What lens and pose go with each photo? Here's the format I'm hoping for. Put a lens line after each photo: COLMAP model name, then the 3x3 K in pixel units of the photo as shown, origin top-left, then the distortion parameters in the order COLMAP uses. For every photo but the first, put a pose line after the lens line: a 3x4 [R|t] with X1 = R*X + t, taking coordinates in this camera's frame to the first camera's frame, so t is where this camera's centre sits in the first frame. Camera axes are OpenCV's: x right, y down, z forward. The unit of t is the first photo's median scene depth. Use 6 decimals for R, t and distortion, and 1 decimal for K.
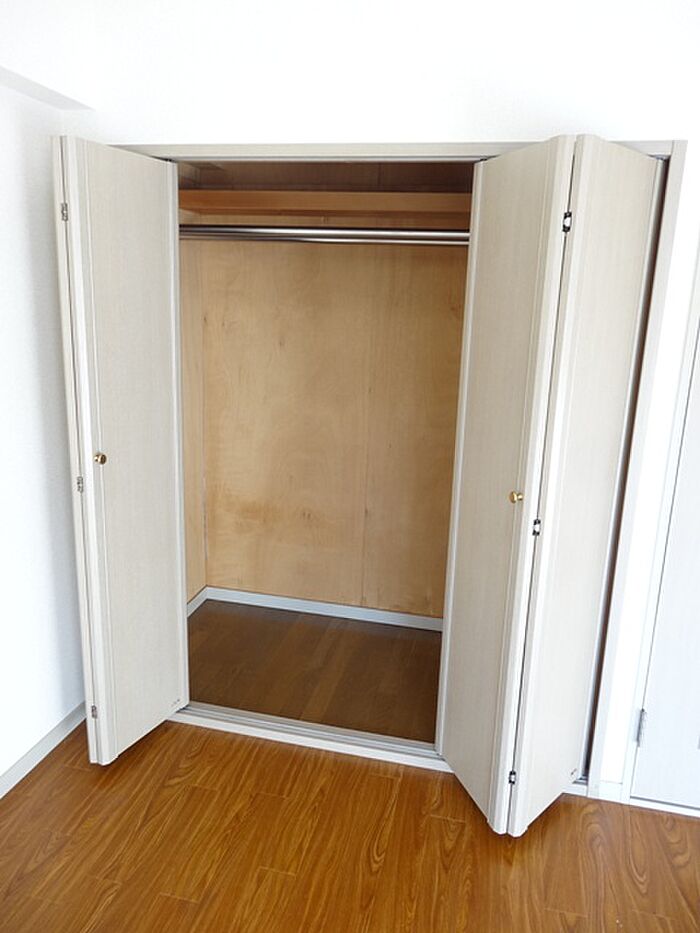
lens RADIAL K [[689.8, 0, 352.6], [0, 689.8, 465.0], [0, 0, 1]] dist [-0.011090, 0.009410]
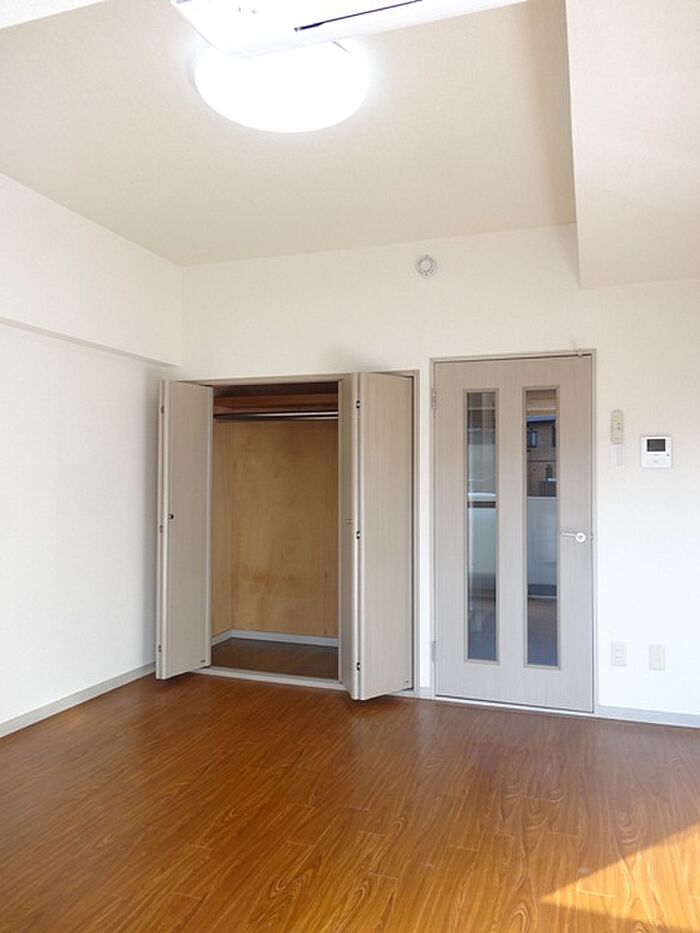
lens RADIAL K [[689.8, 0, 352.6], [0, 689.8, 465.0], [0, 0, 1]] dist [-0.011090, 0.009410]
pose [[0.993748, -0.034101, -0.106314, 0.395161], [0.004938, 0.964706, -0.263284, 0.367309], [0.111540, 0.261113, 0.958842, -0.954045]]
